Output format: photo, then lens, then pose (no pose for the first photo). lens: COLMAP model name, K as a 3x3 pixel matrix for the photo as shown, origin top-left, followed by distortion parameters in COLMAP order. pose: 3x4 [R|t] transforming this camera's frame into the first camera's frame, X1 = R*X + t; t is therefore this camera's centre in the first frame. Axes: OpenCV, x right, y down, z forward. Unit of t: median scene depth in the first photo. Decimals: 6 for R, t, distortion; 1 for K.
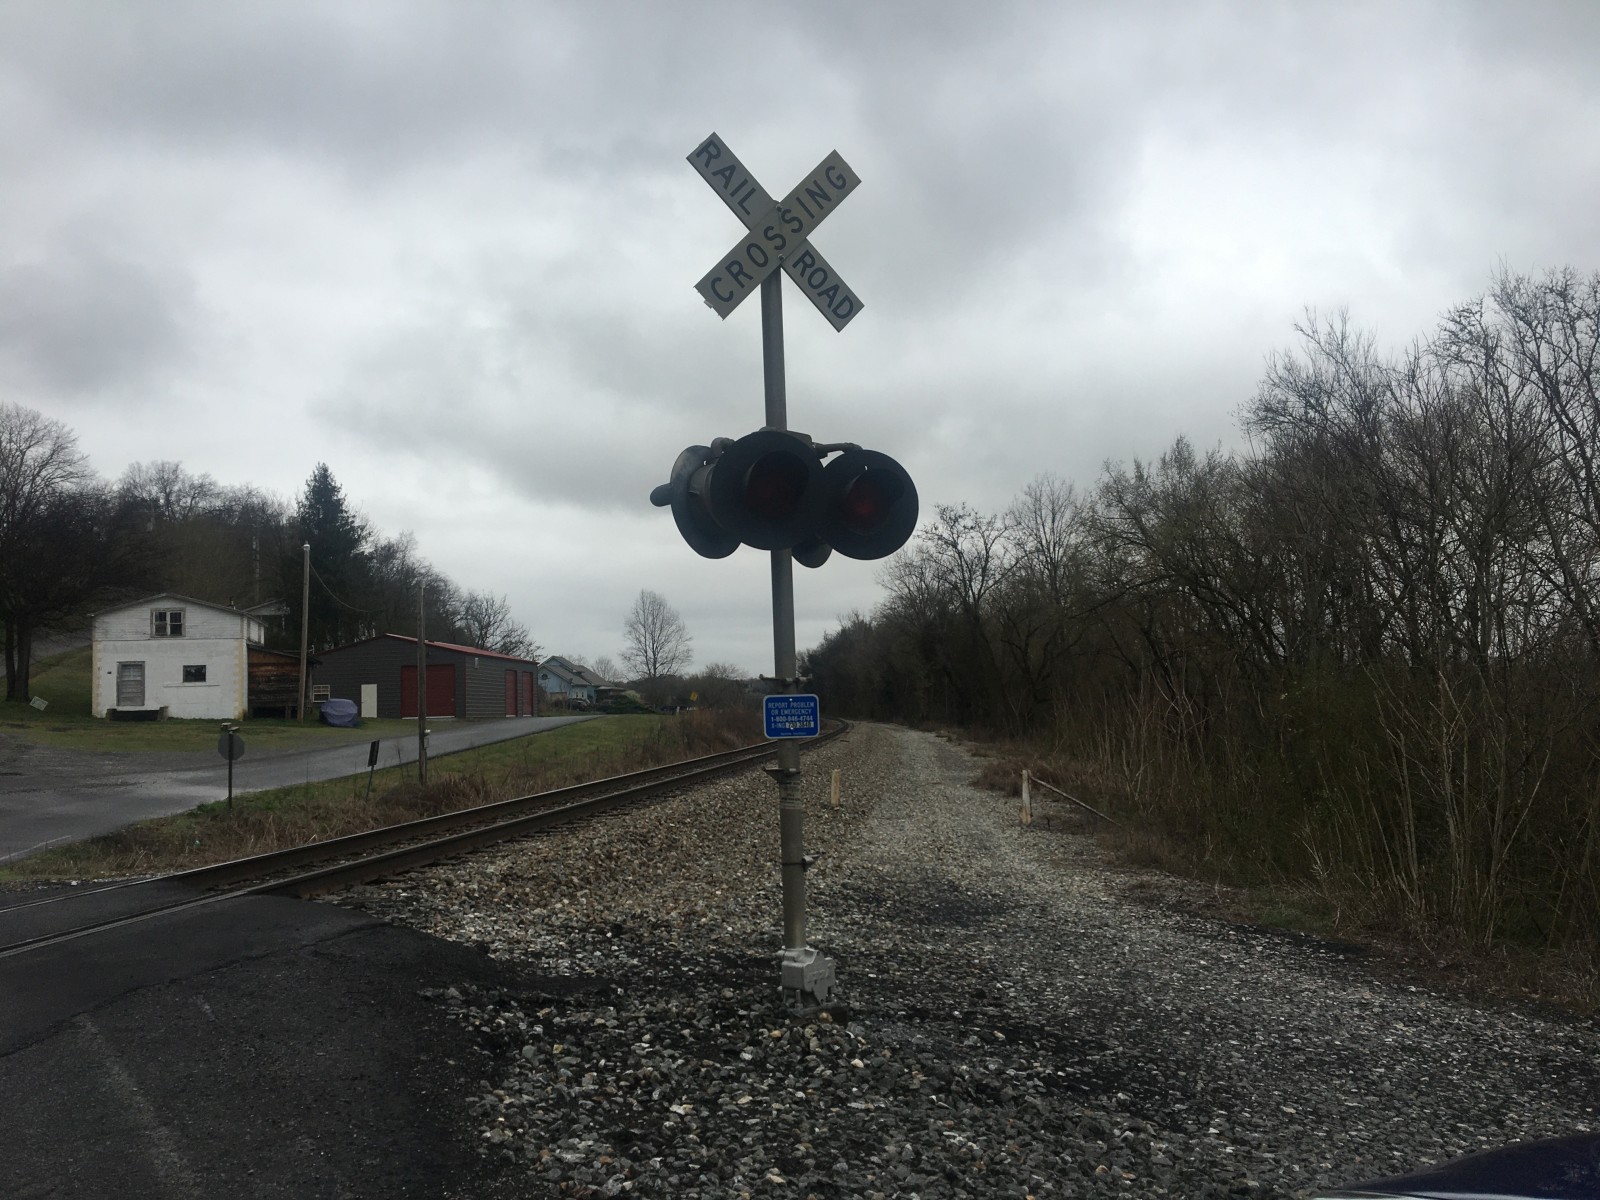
lens RADIAL K [[1337.7, 0, 792.8], [0, 1337.7, 601.3], [0, 0, 1]] dist [0.071716, -0.109833]
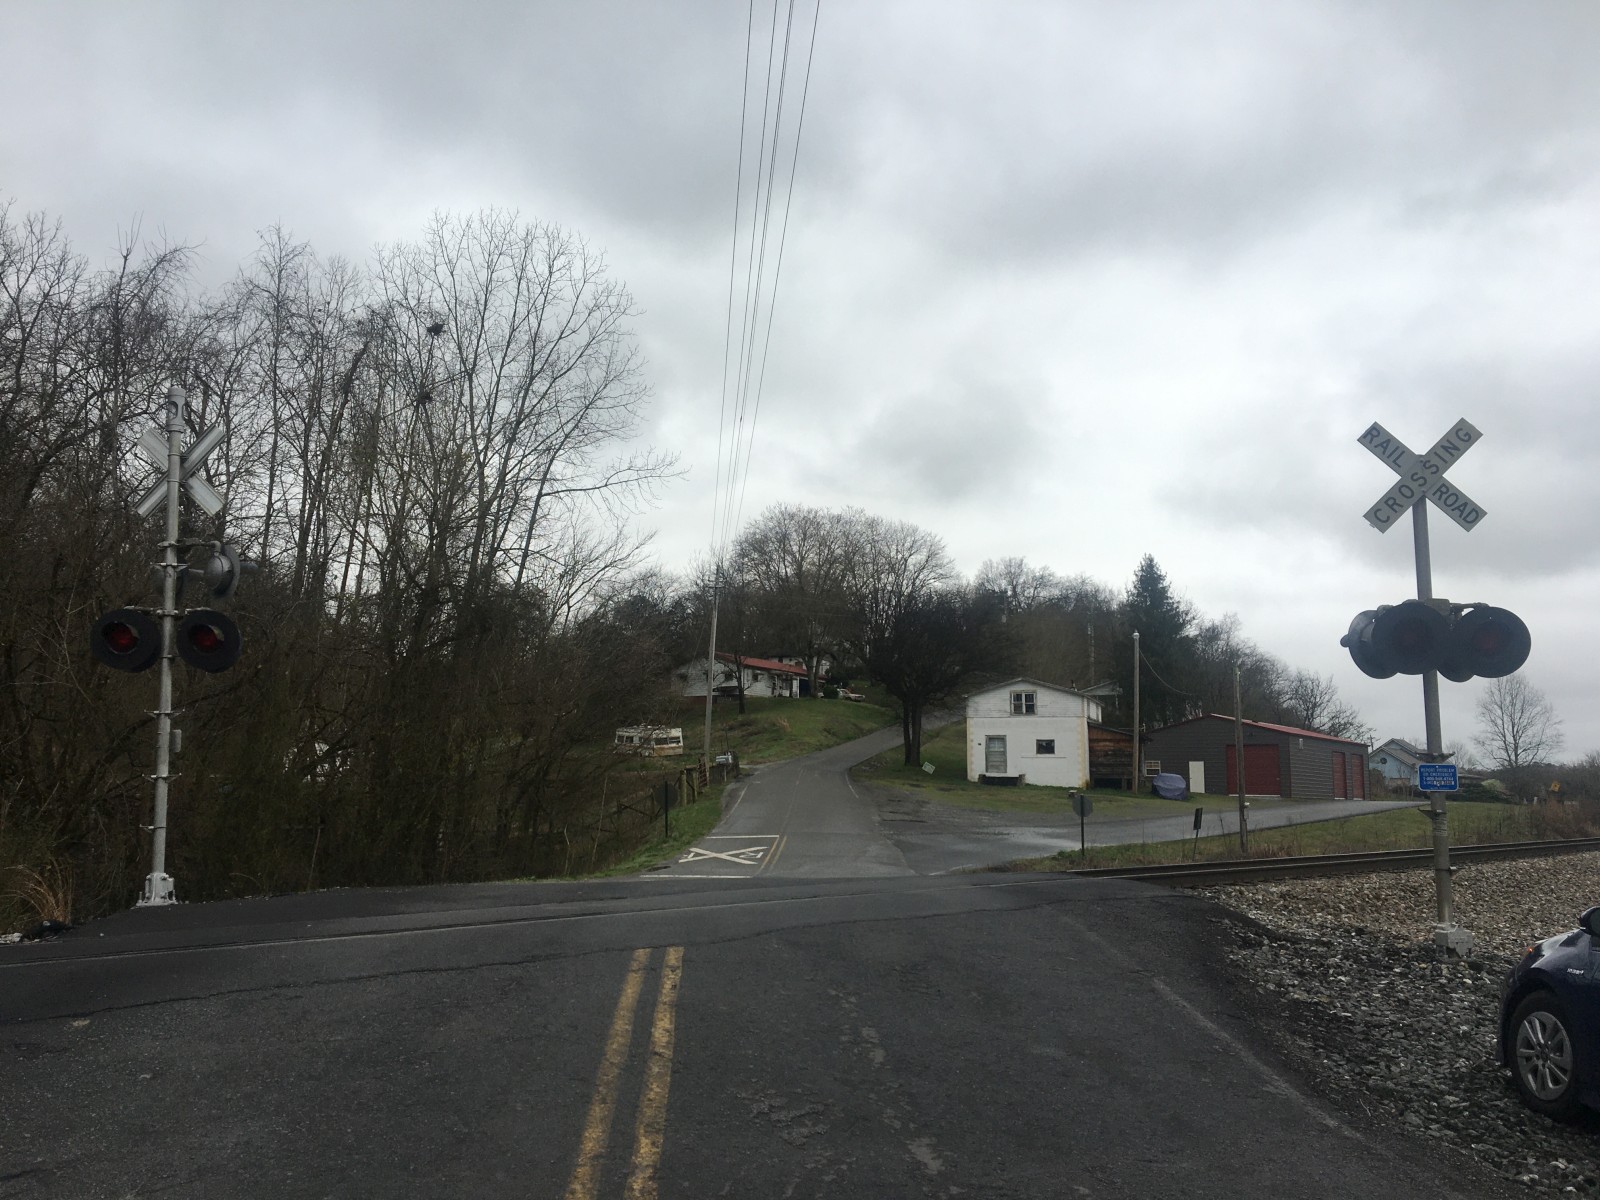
lens RADIAL K [[1337.7, 0, 776.2], [0, 1337.7, 592.3], [0, 0, 1]] dist [0.071716, -0.109833]
pose [[0.820986, -0.043362, -0.569300, 0.028674], [0.006439, 0.997752, -0.066711, -0.003280], [0.570912, 0.051103, 0.819419, -0.080869]]
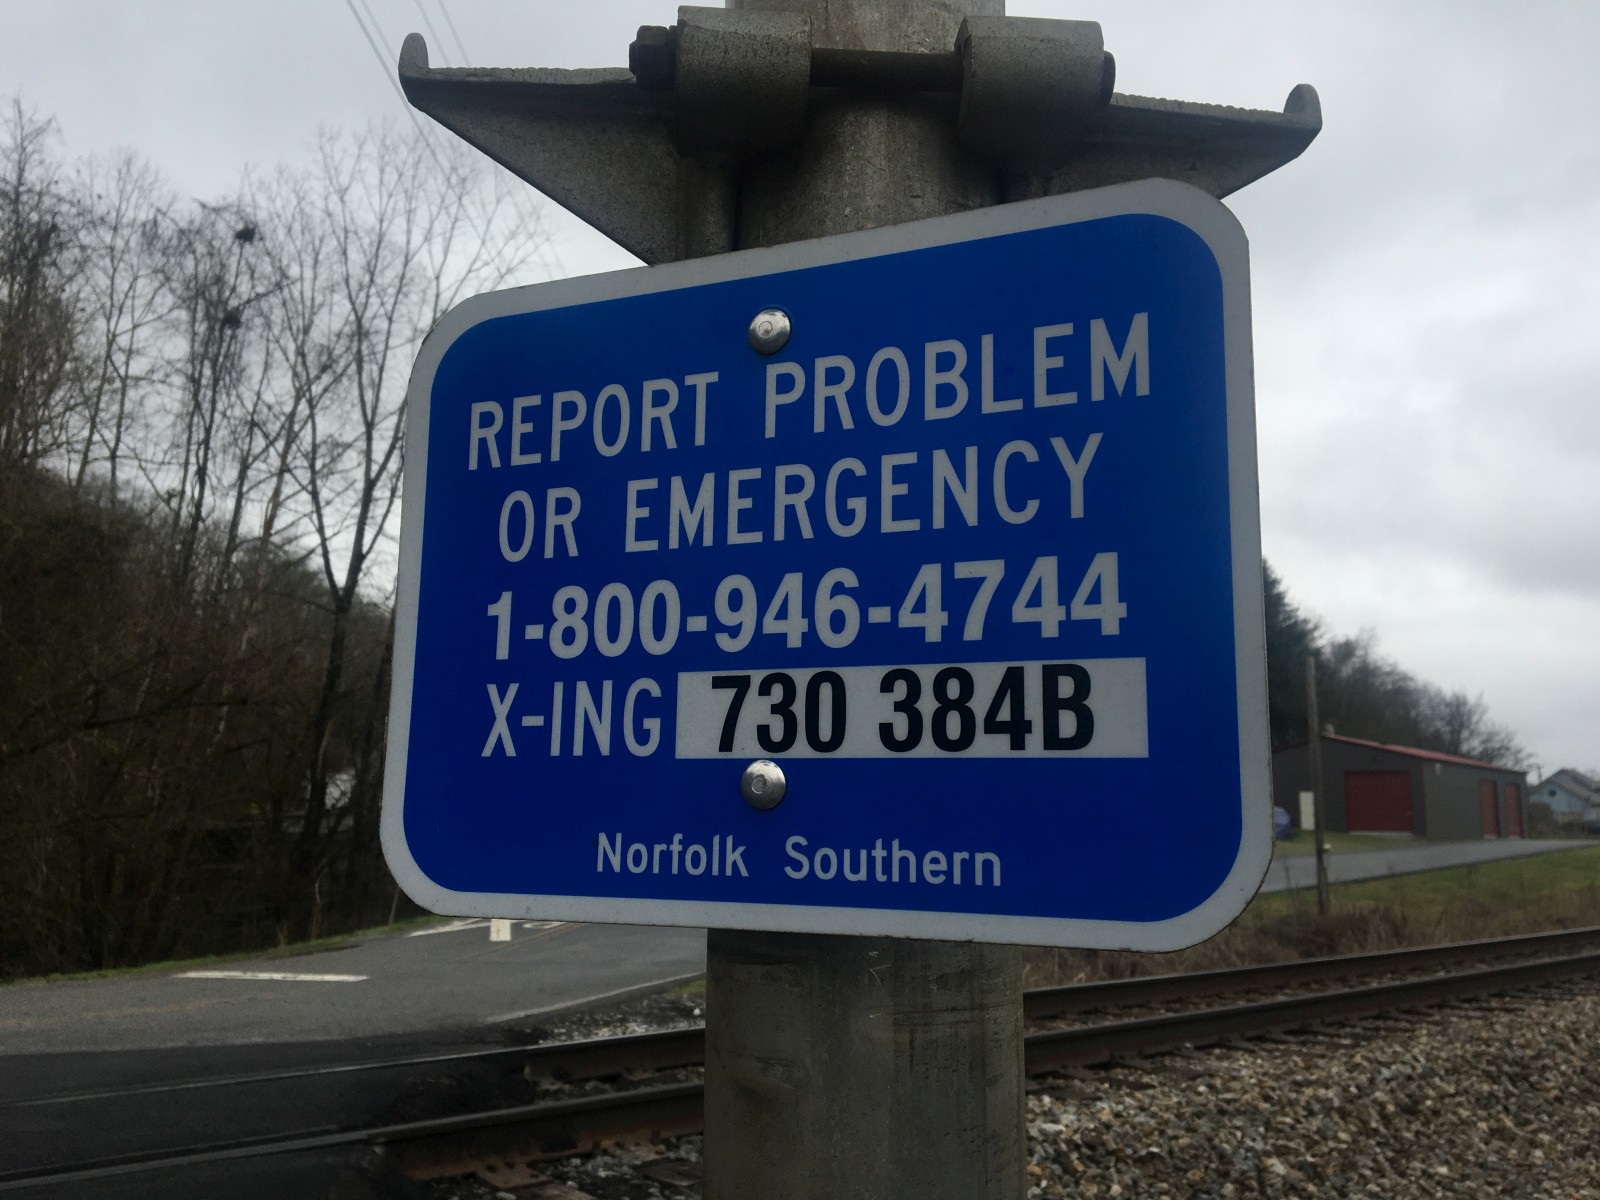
lens RADIAL K [[1337.7, 0, 788.2], [0, 1337.7, 582.9], [0, 0, 1]] dist [0.071716, -0.109833]
pose [[0.763919, -0.073706, -0.641089, 0.004455], [0.012508, 0.994960, -0.099486, 0.010135], [0.645191, 0.067981, 0.760991, 0.104149]]
